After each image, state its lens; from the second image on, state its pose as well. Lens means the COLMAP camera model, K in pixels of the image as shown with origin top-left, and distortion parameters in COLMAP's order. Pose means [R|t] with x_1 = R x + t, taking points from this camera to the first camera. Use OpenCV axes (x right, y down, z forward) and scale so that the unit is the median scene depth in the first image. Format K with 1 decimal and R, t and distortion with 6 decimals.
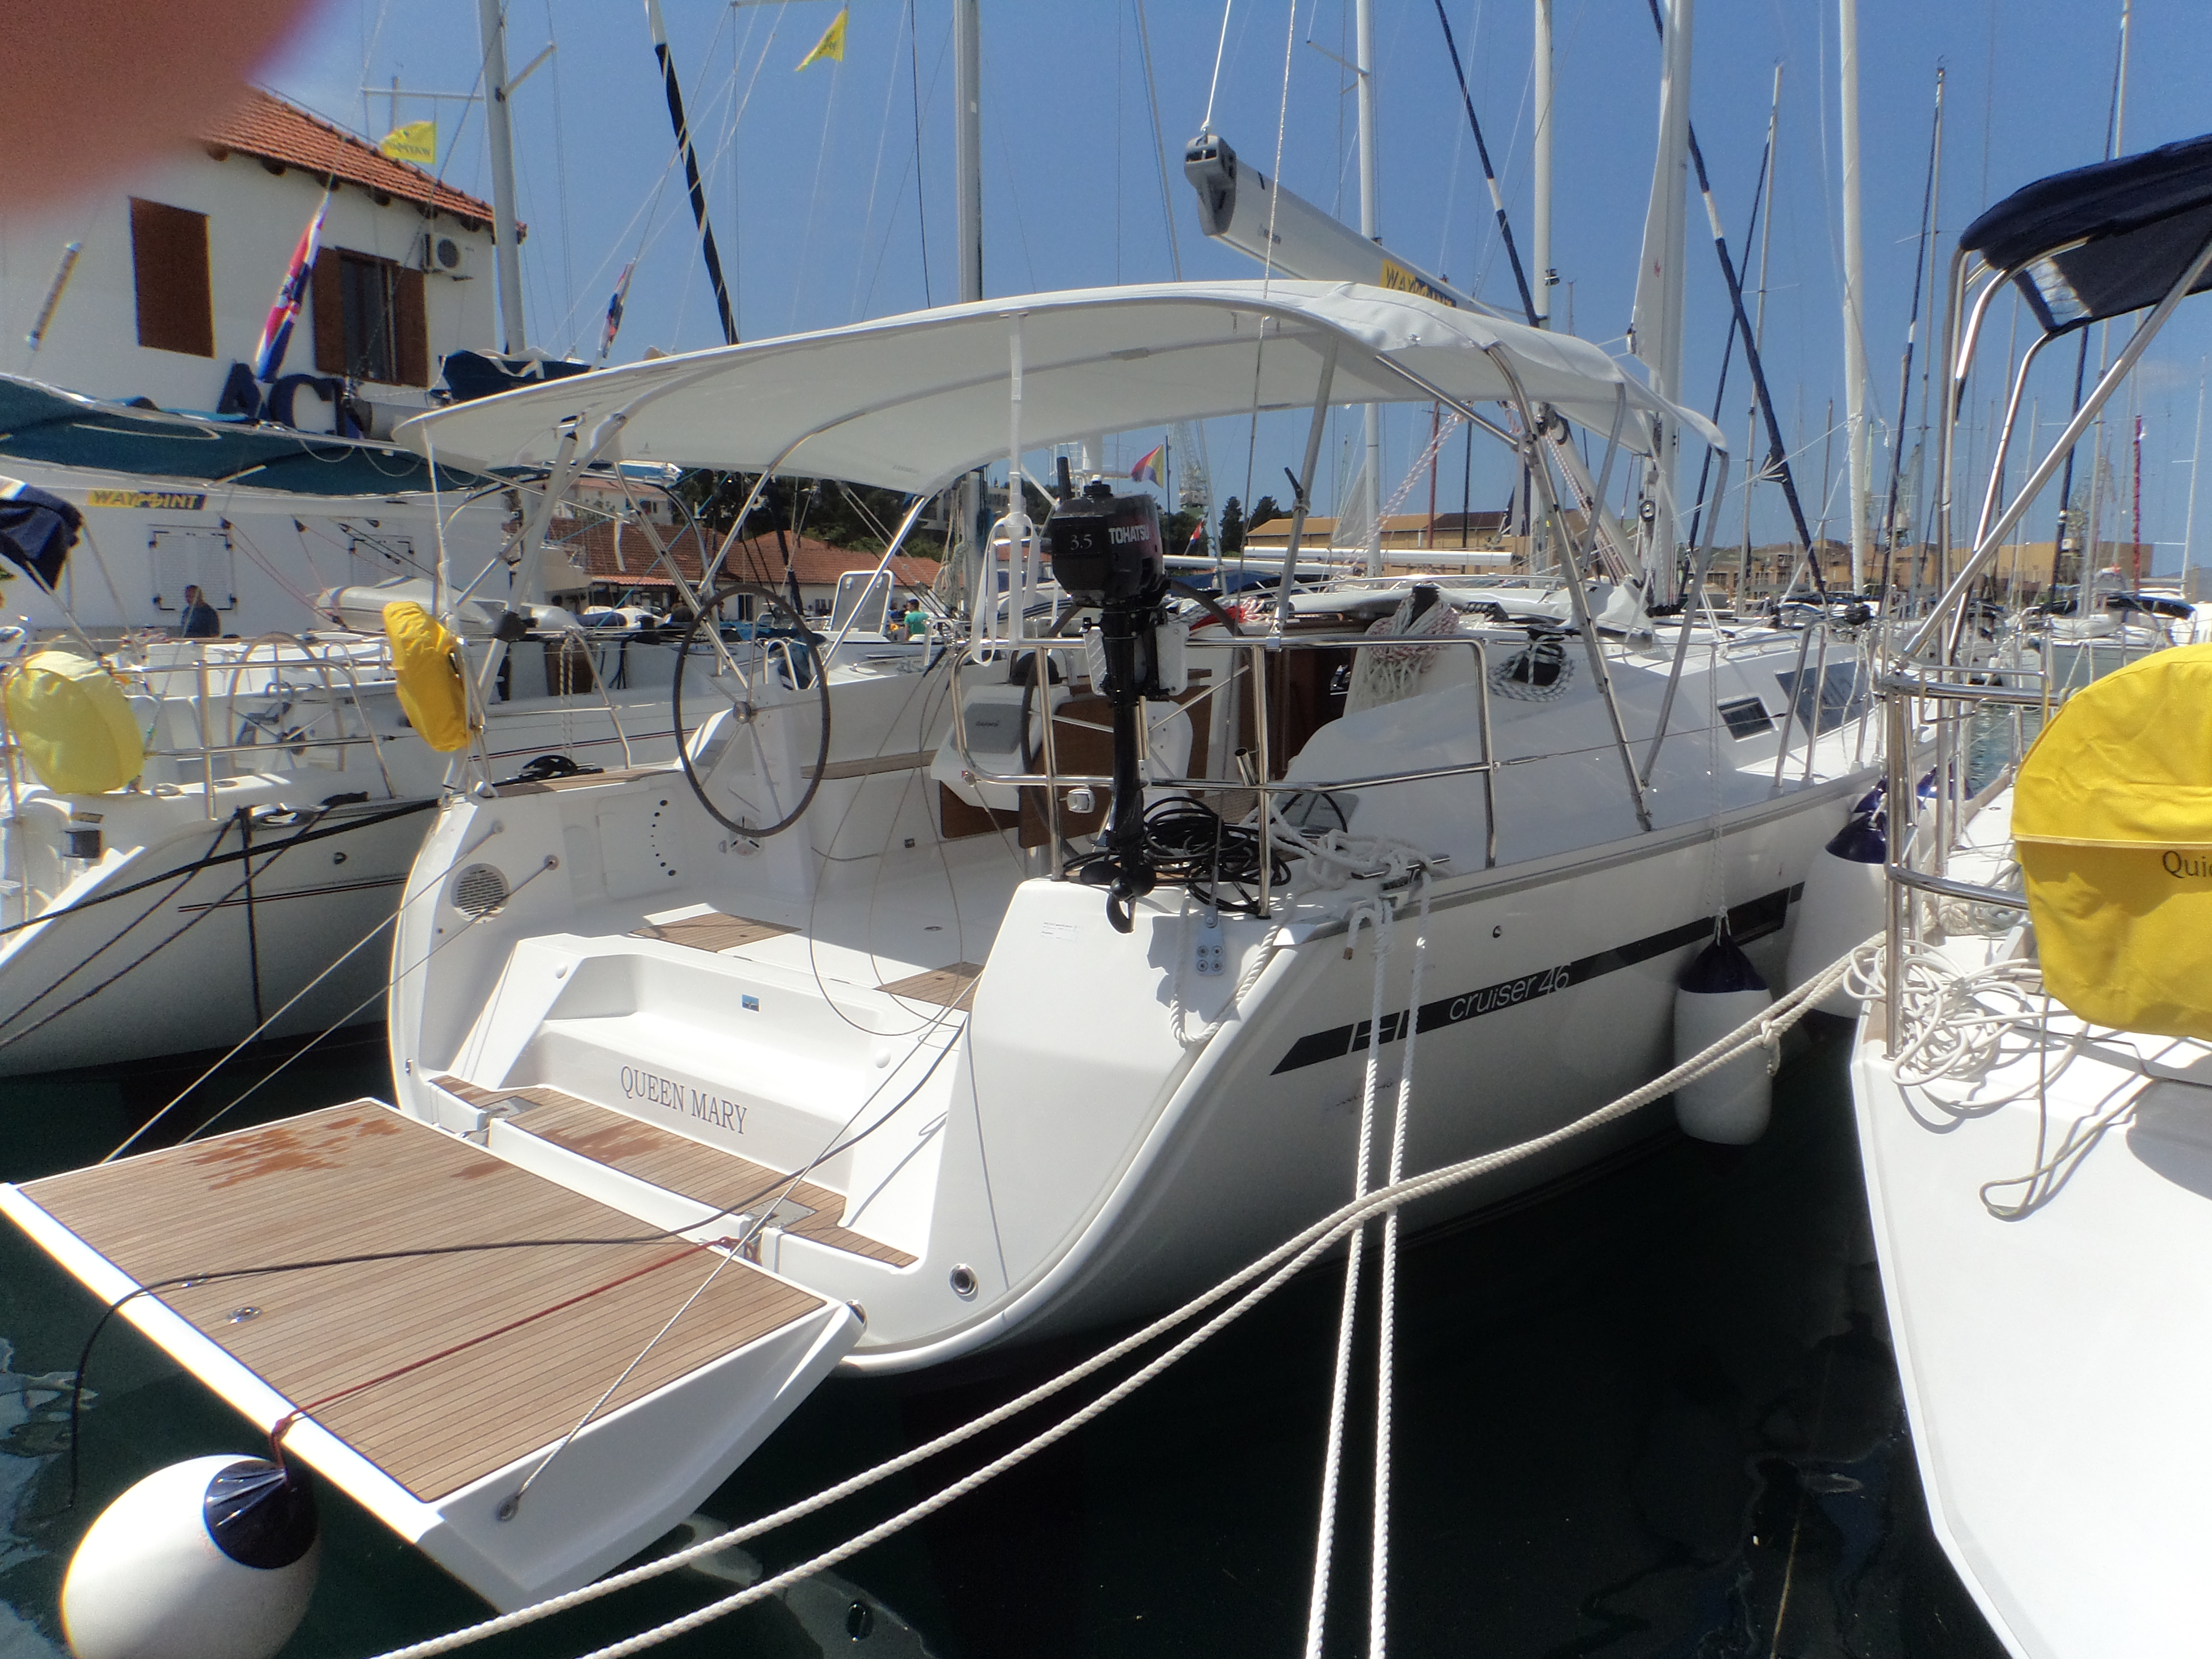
lens RADIAL K [[1518.9, 0, 1106.0], [0, 1518.9, 829.5], [0, 0, 1]] dist [-0.000719, 0.000266]
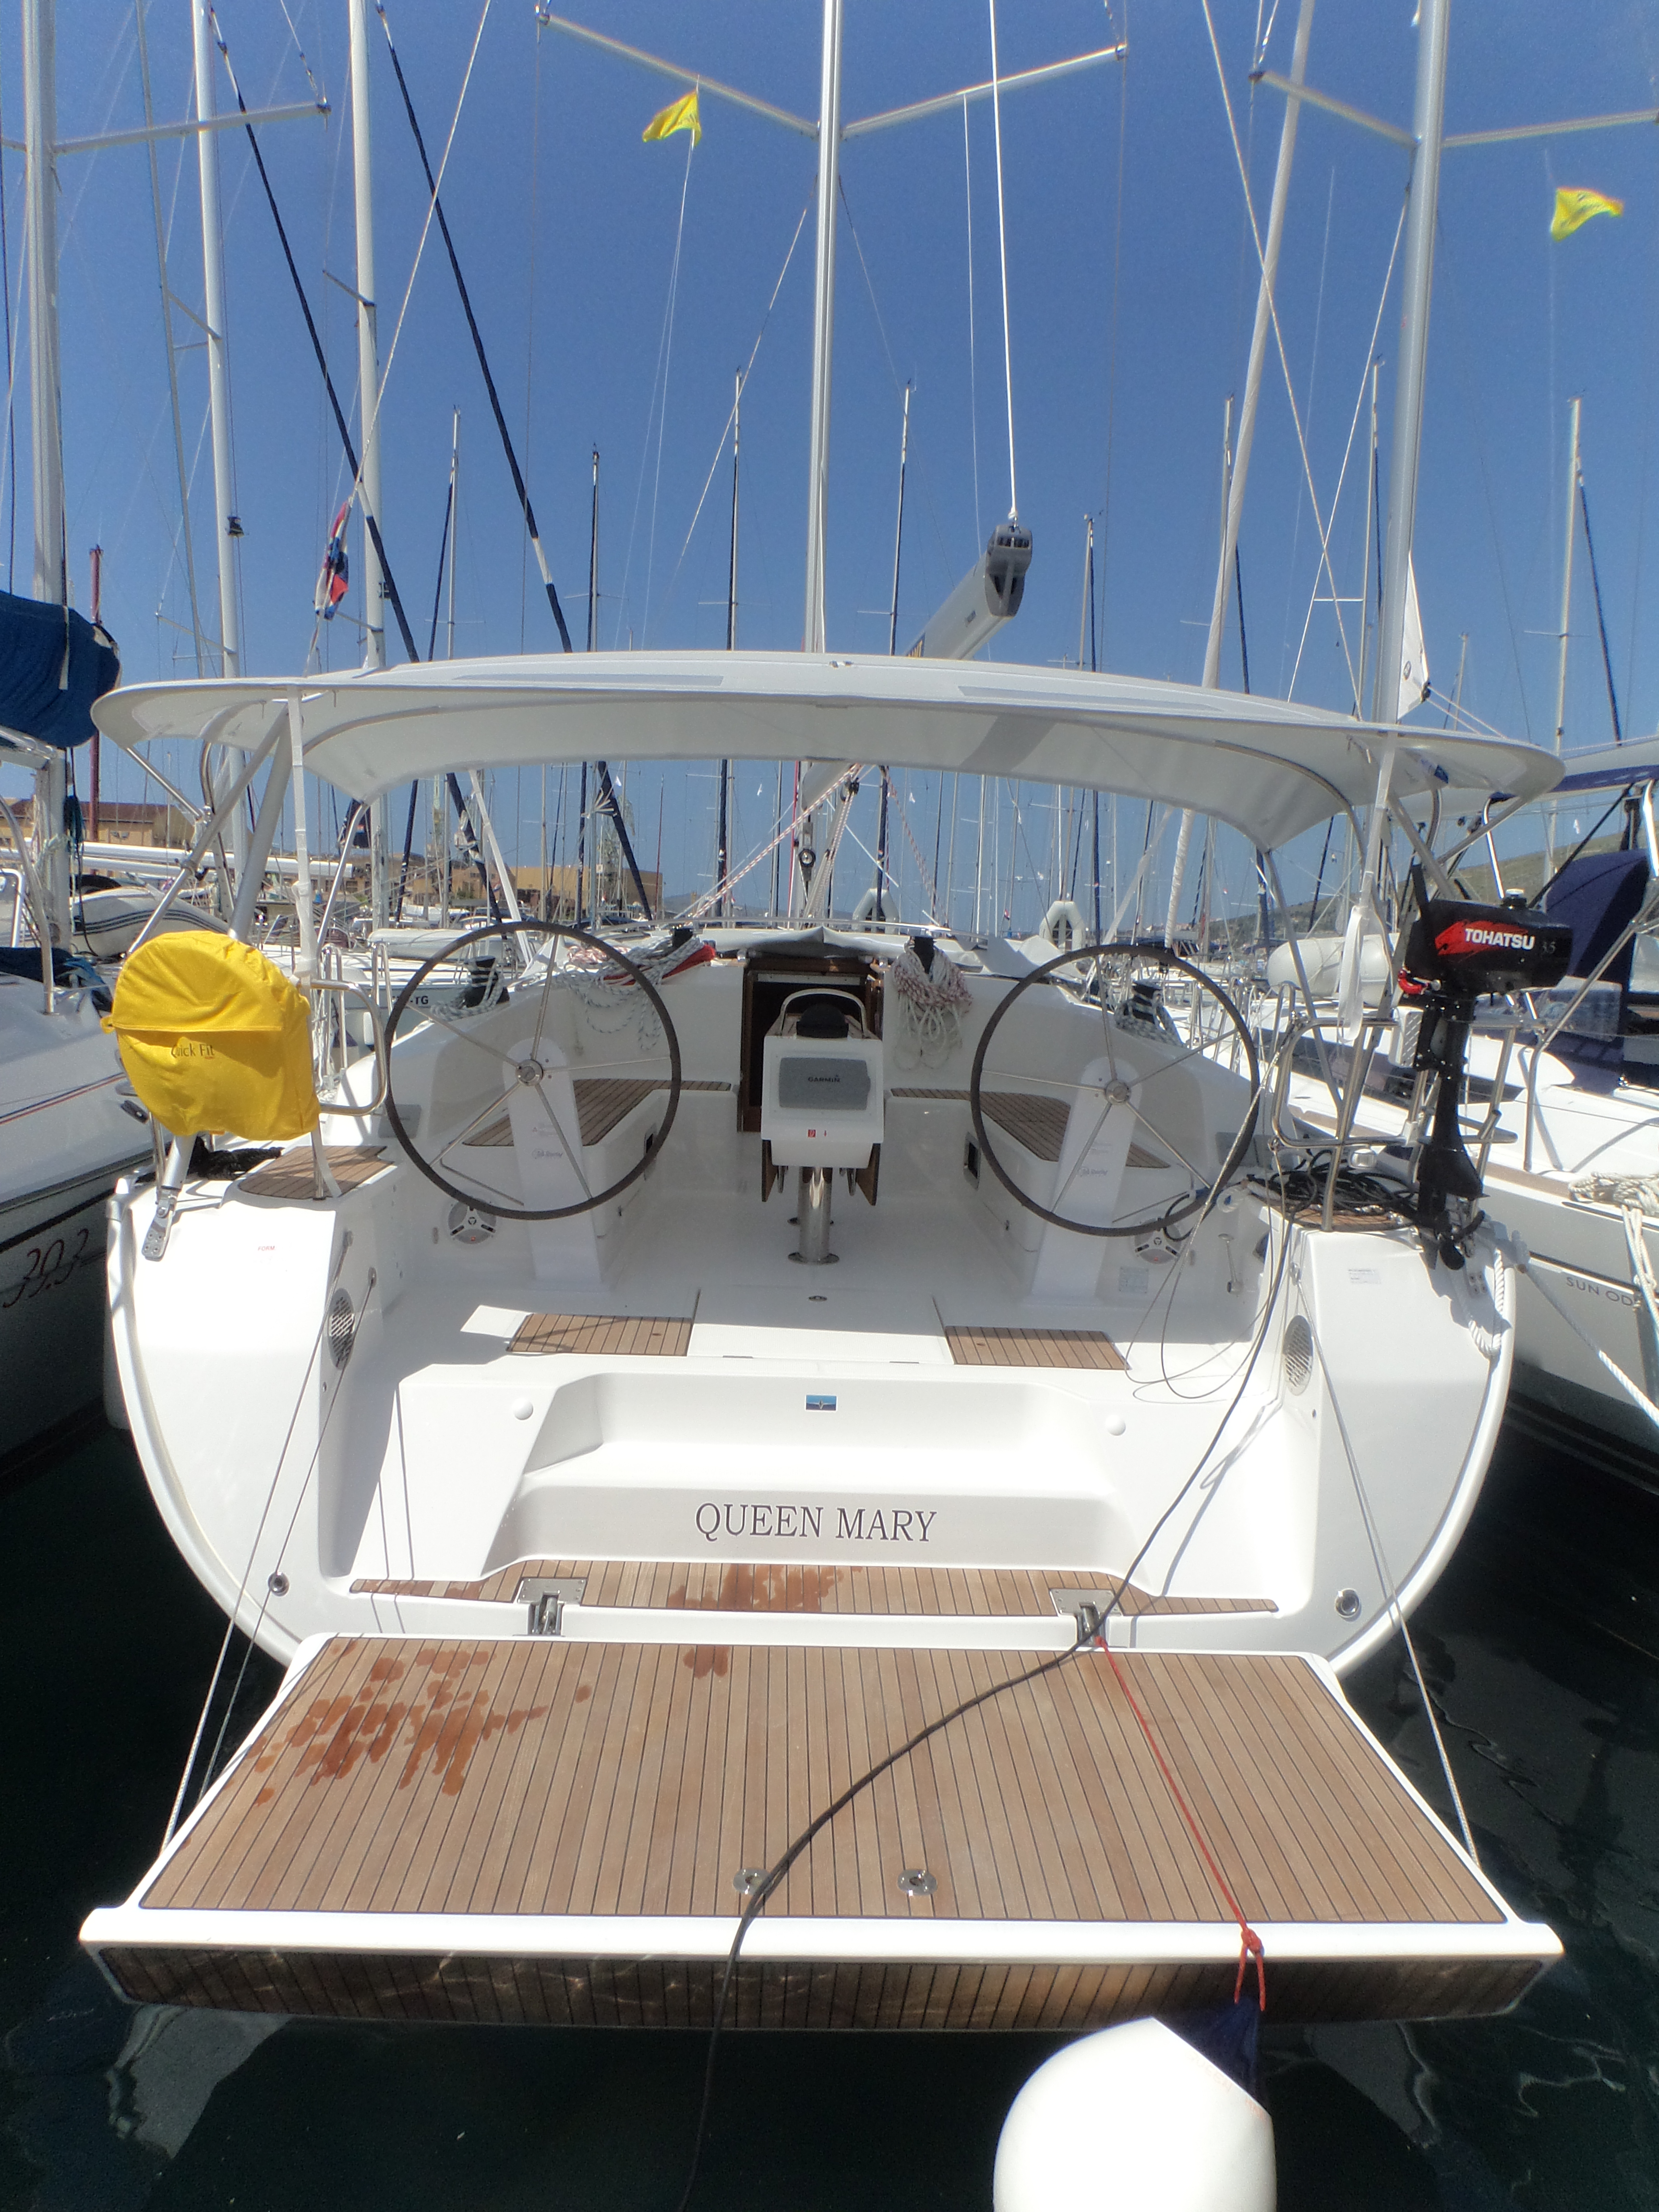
lens RADIAL K [[1518.9, 0, 834.0], [0, 1518.9, 1112.8], [0, 0, 1]] dist [-0.000719, 0.000266]
pose [[0.746142, -0.046431, 0.664165, -0.834342], [0.052999, 0.998542, 0.010267, -0.067406], [-0.663674, 0.027539, 0.747515, 0.324856]]
